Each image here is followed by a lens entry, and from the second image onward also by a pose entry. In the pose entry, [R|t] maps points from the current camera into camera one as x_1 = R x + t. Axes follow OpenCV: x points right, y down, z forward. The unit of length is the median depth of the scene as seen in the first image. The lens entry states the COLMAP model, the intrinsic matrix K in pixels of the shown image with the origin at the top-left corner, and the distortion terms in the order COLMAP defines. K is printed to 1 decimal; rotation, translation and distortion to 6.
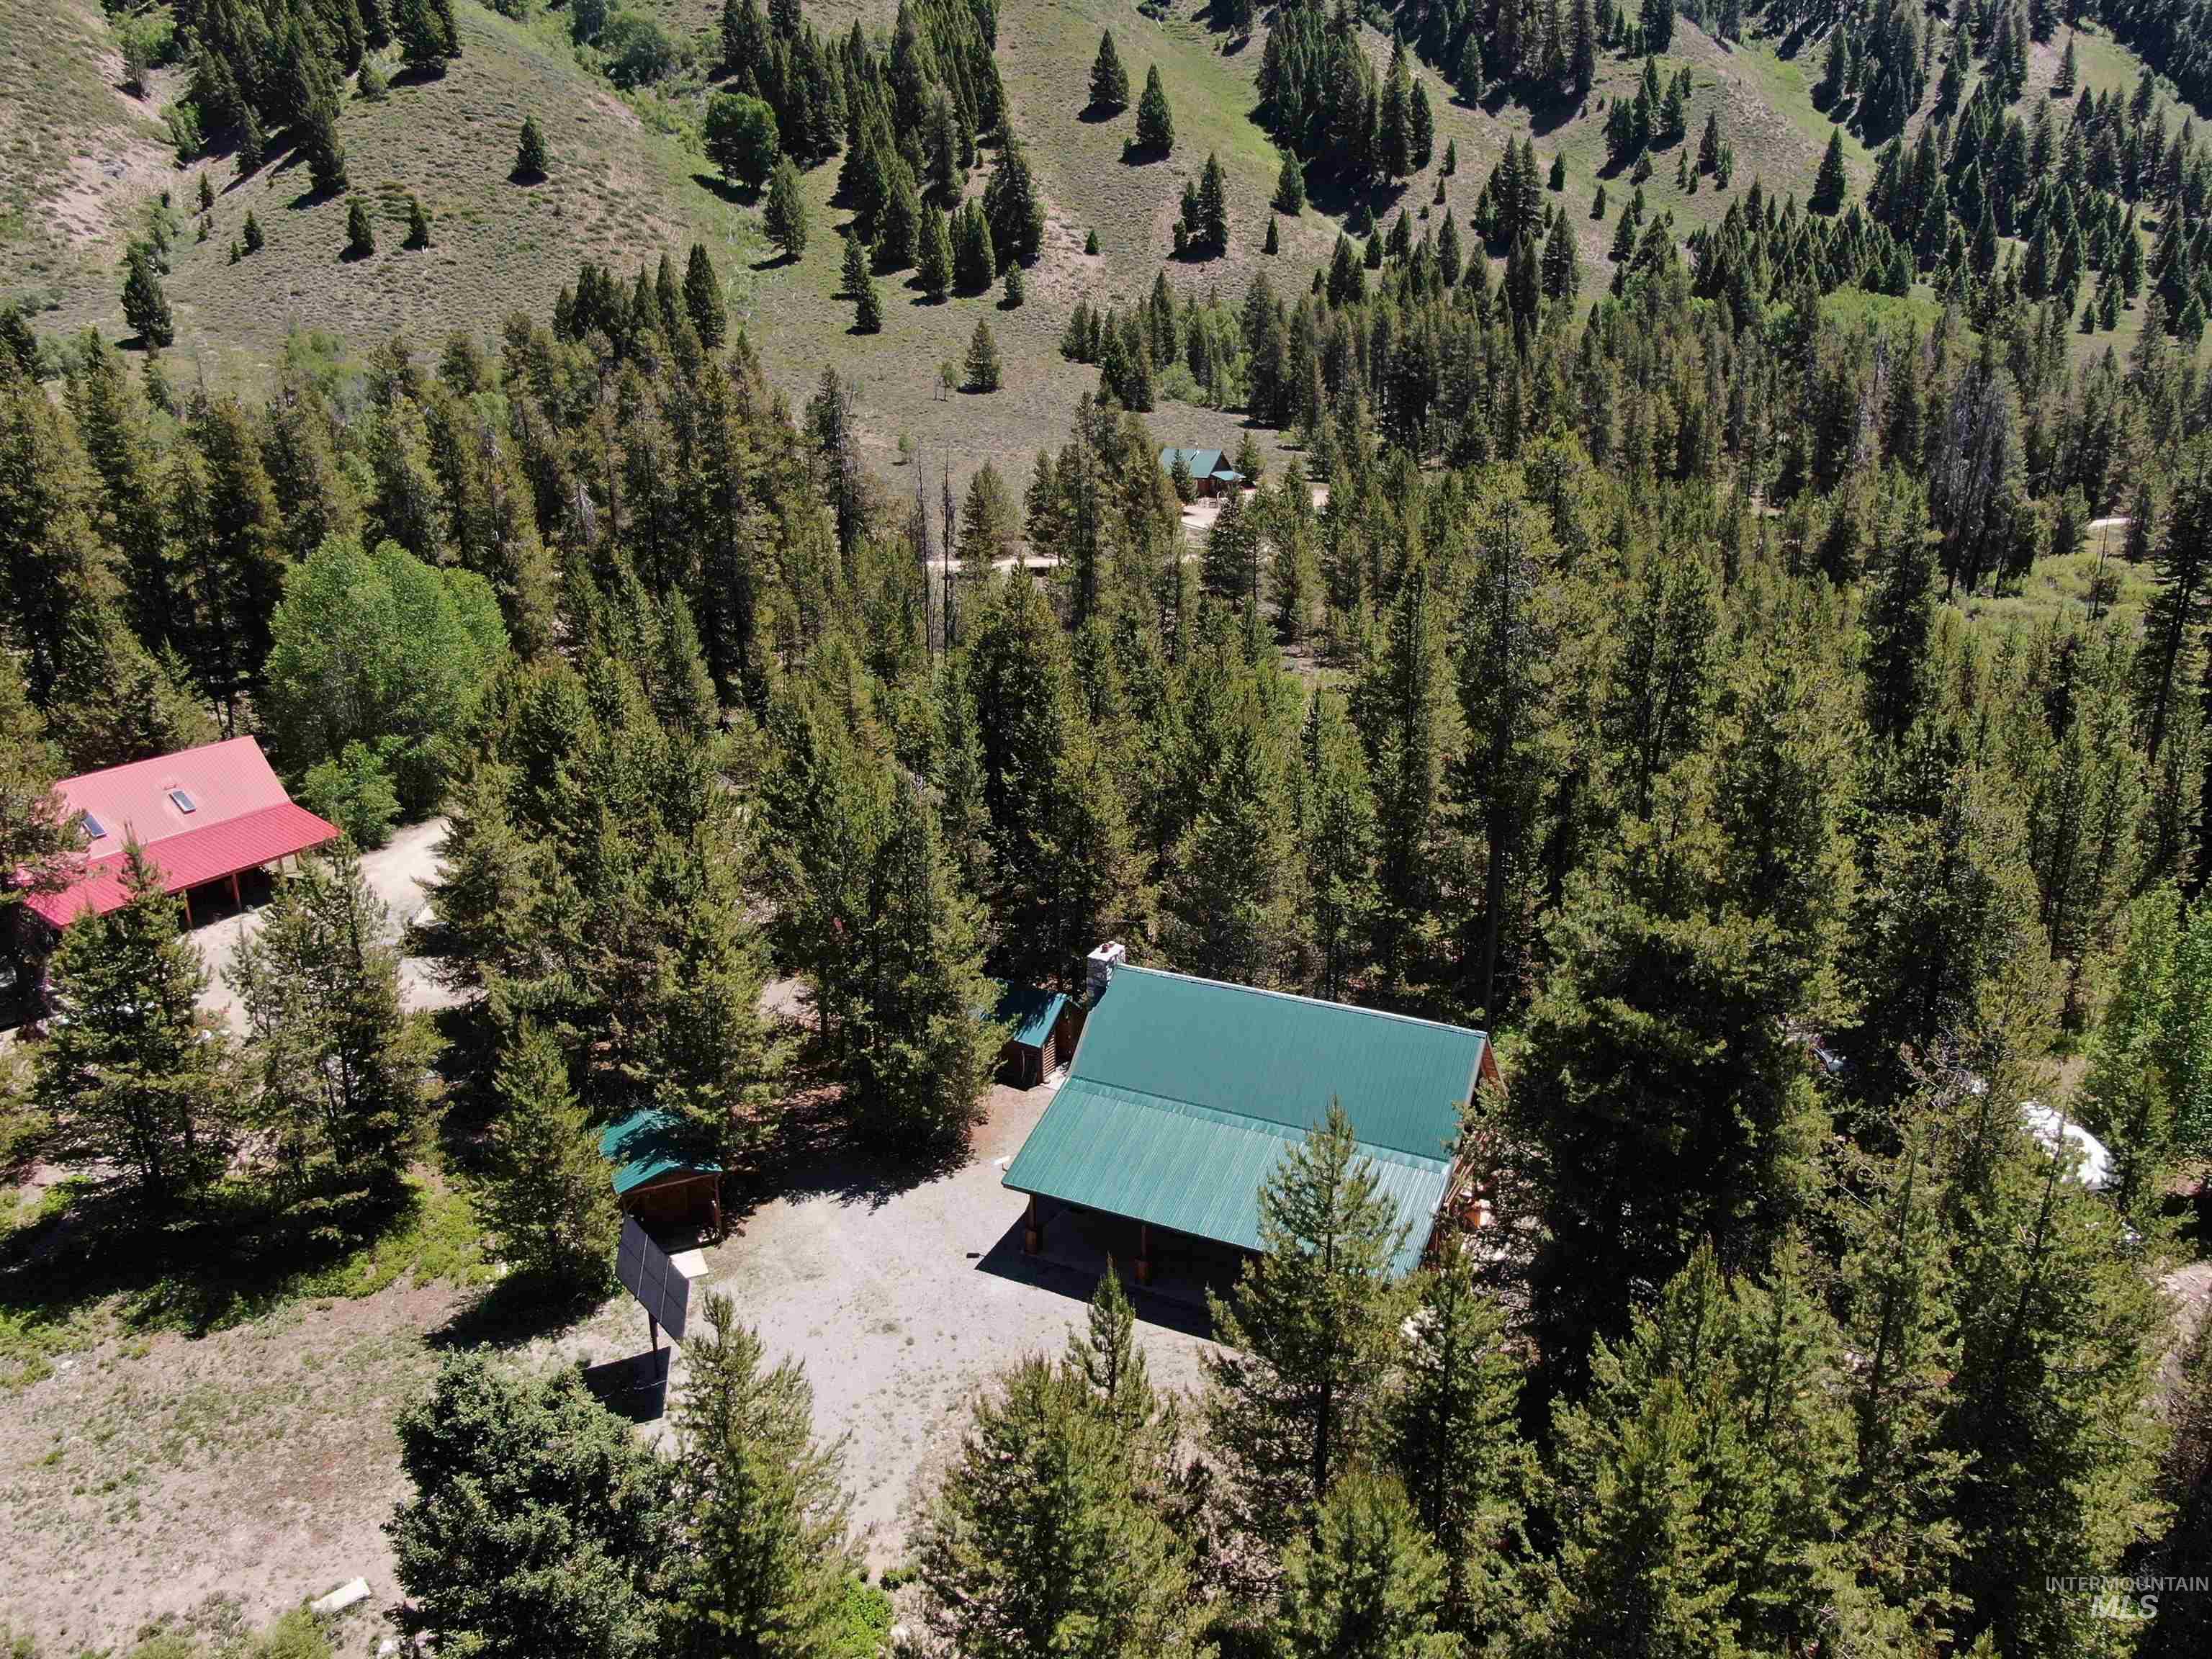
lens RADIAL K [[1586.6, 0, 1105.5], [0, 1586.6, 832.9], [0, 0, 1]] dist [-0.019123, 0.006350]
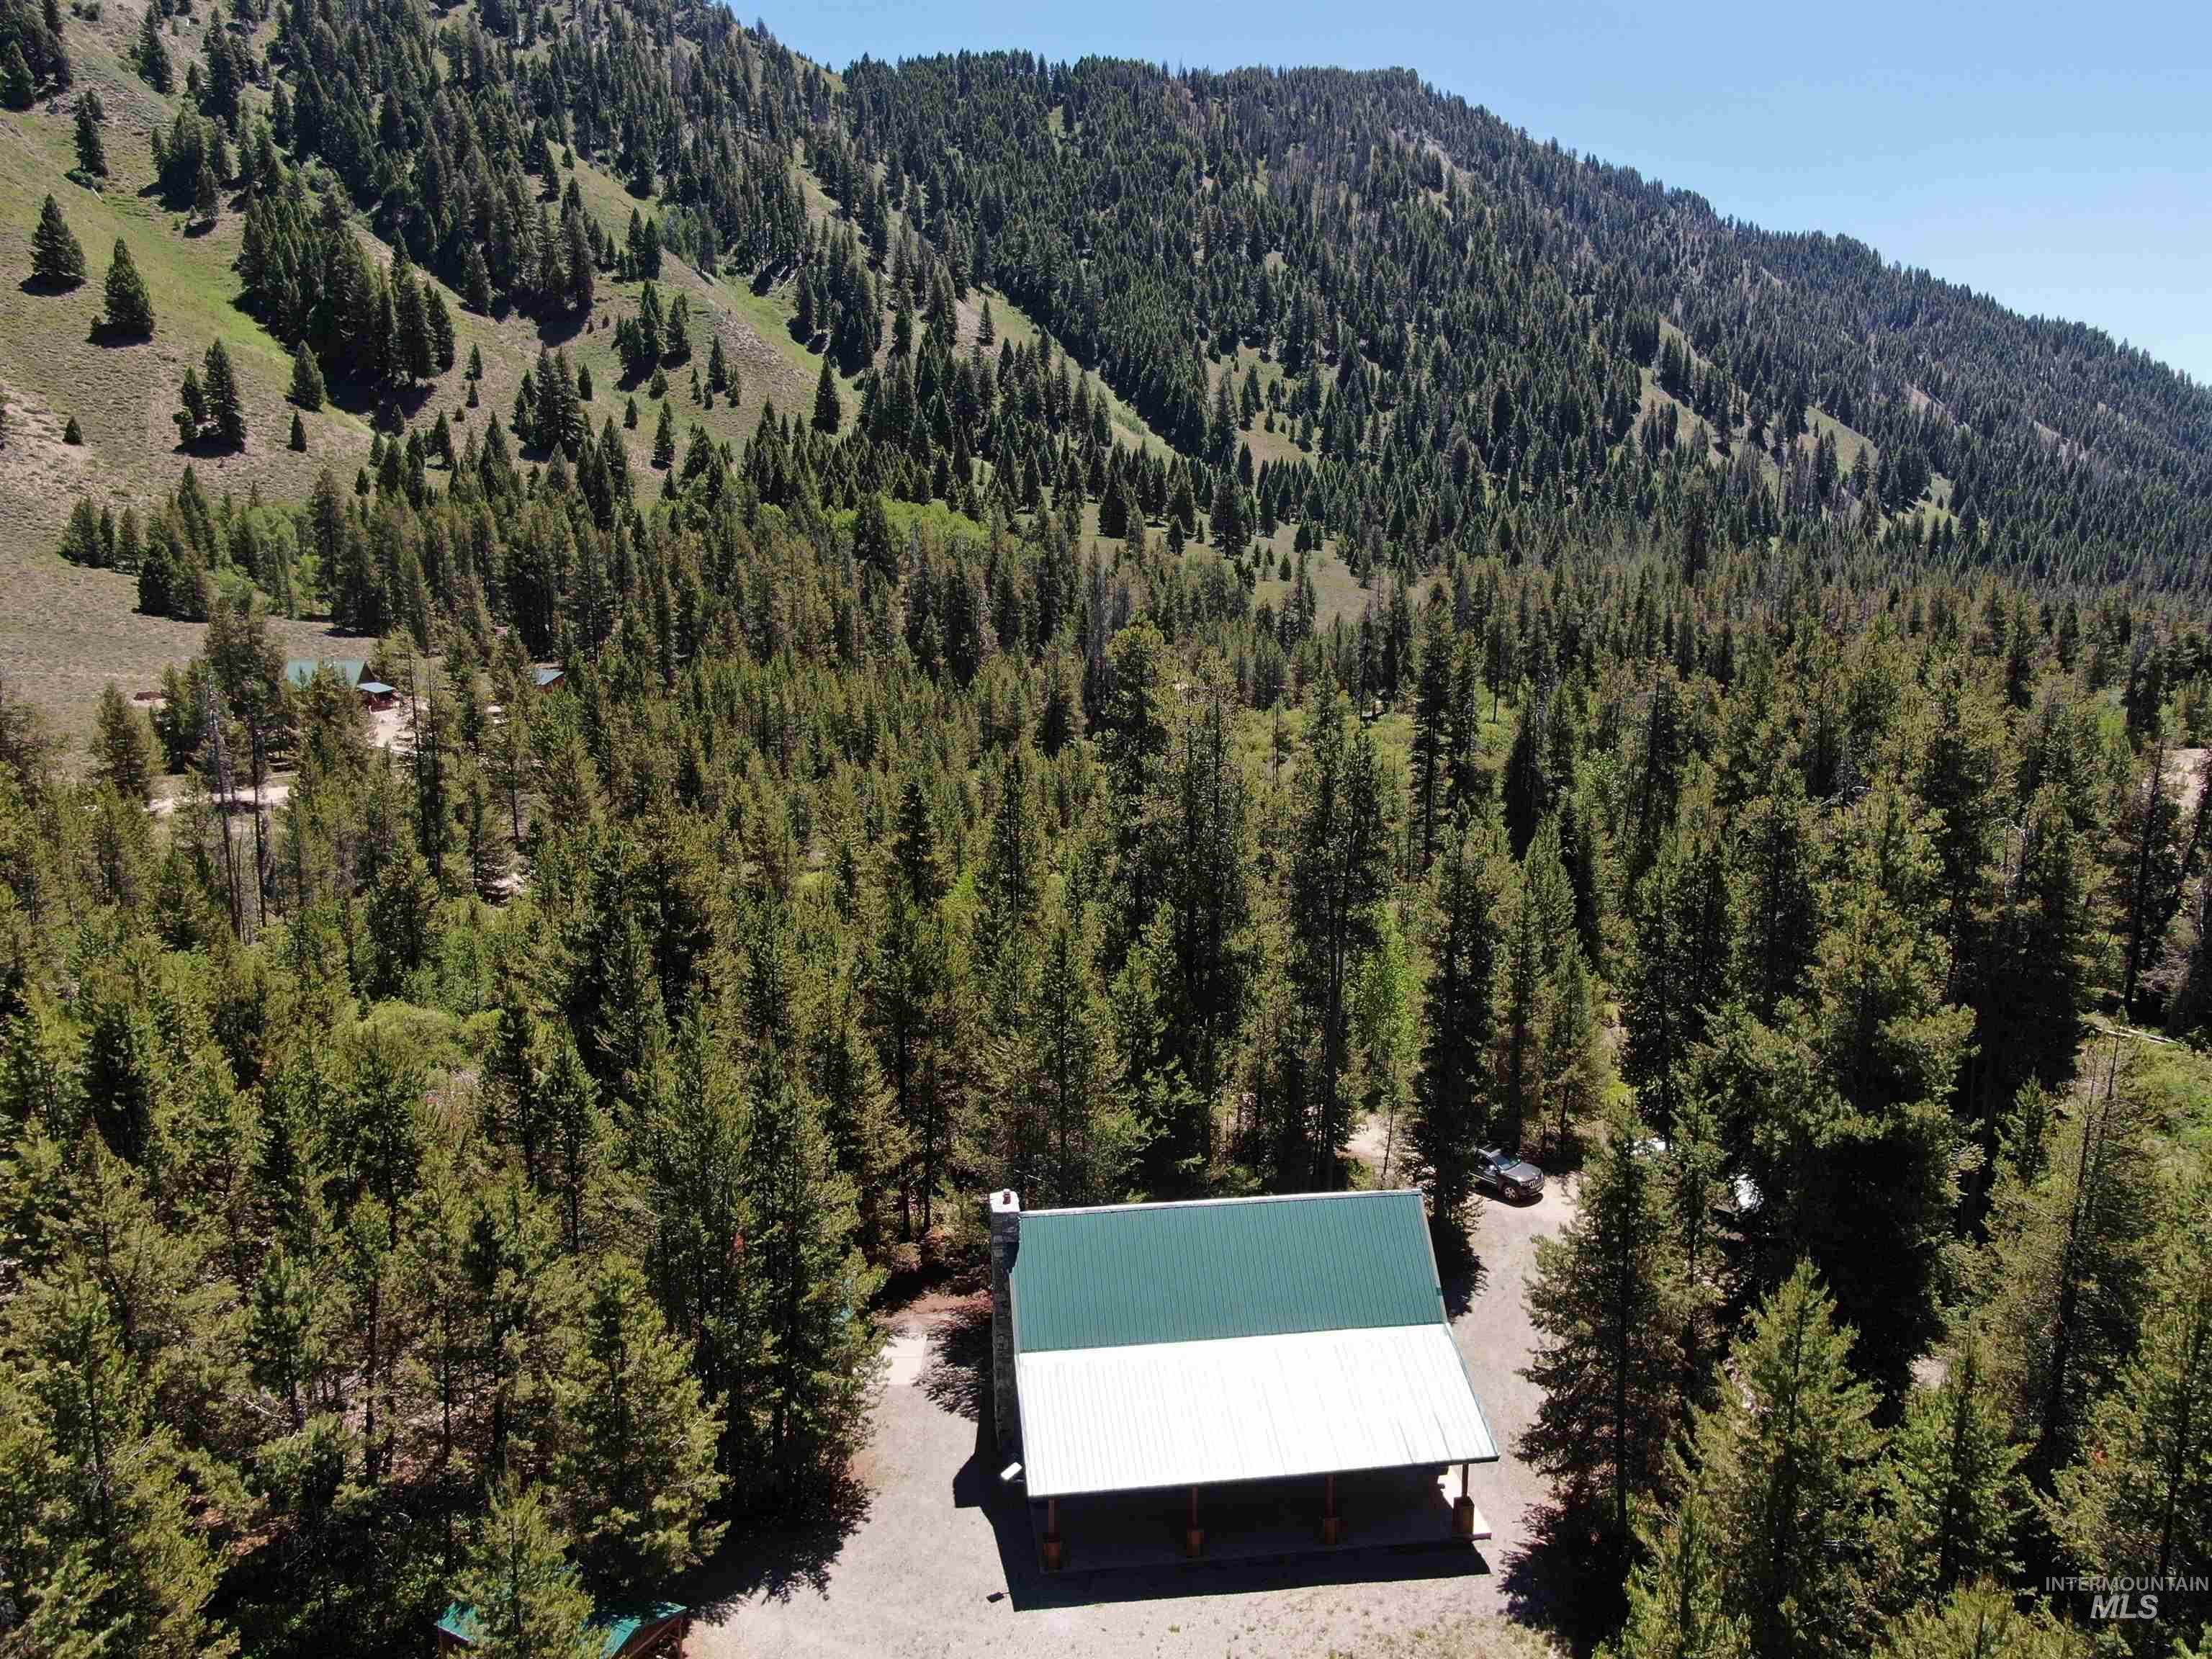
lens RADIAL K [[1586.6, 0, 1104.9], [0, 1586.6, 832.2], [0, 0, 1]] dist [-0.019123, 0.006350]
pose [[0.816624, -0.098474, 0.568707, -0.051642], [0.166961, 0.983515, -0.069445, -0.006759], [-0.552493, 0.151662, 0.819603, 0.025042]]
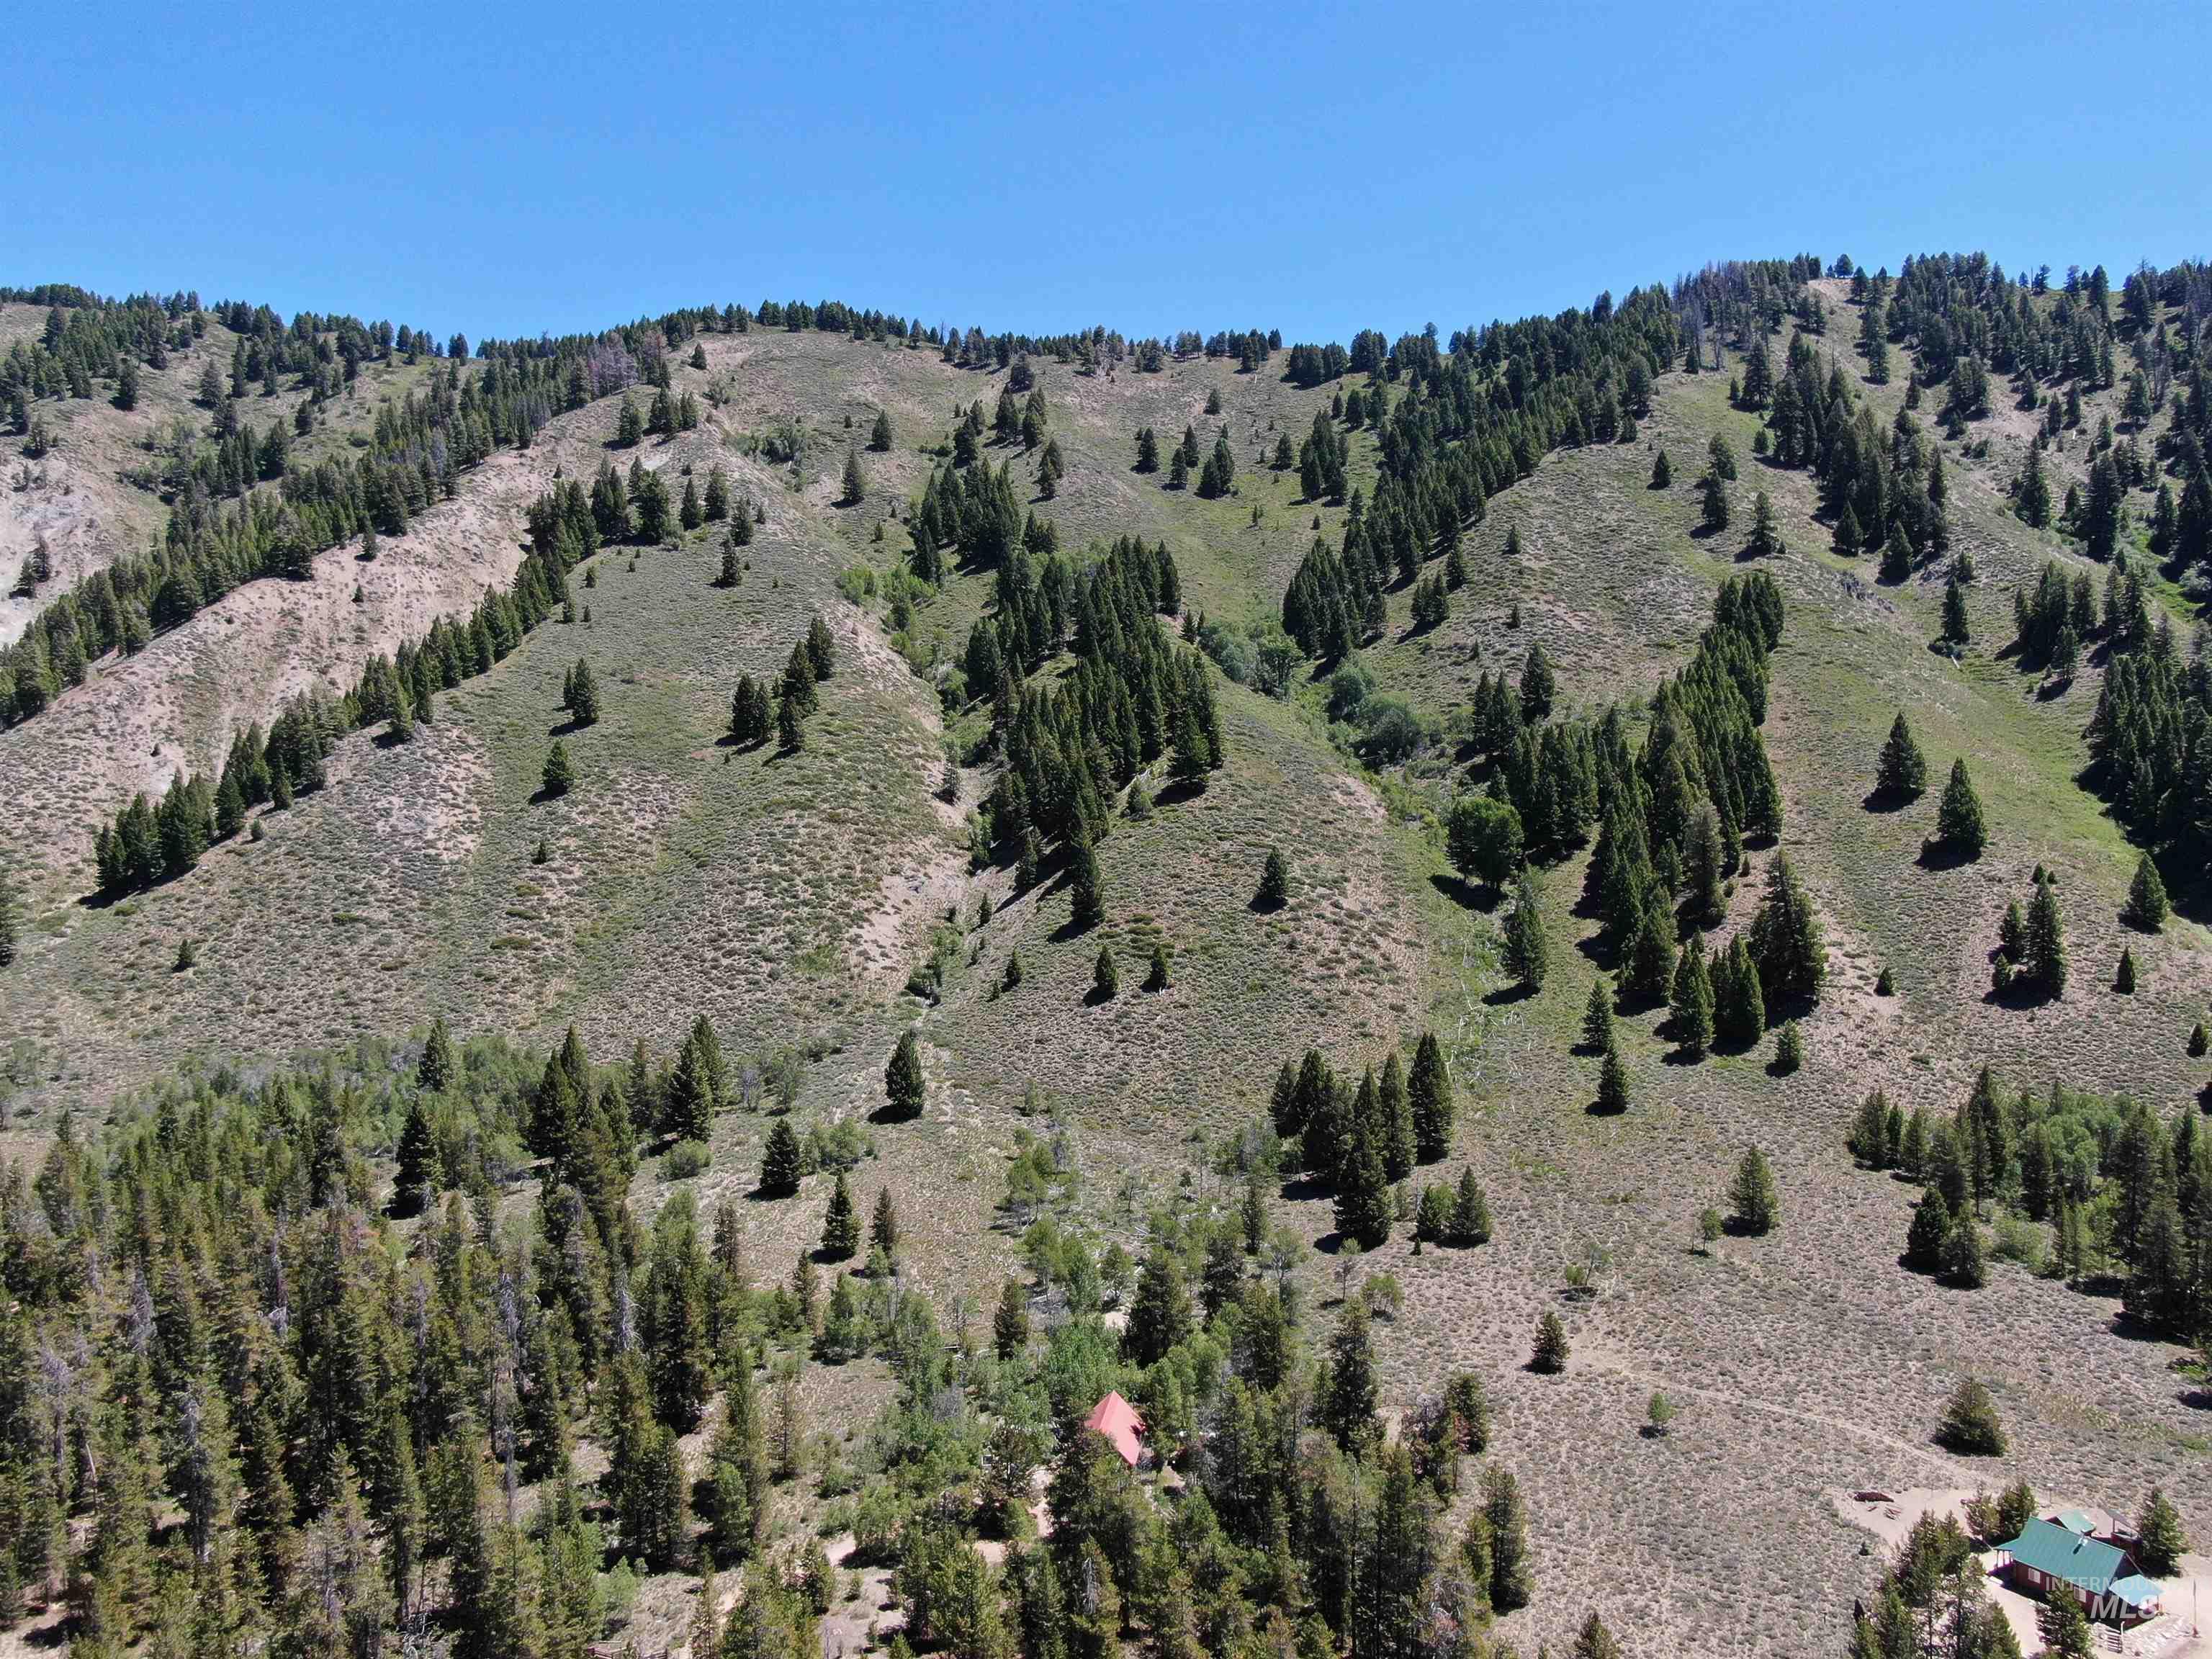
lens RADIAL K [[1586.6, 0, 1108.8], [0, 1586.6, 837.3], [0, 0, 1]] dist [-0.019123, 0.006350]
pose [[0.904177, 0.014386, -0.426916, -0.021723], [-0.133177, 0.959111, -0.249739, -0.158107], [0.405867, 0.282664, 0.869122, 0.055181]]
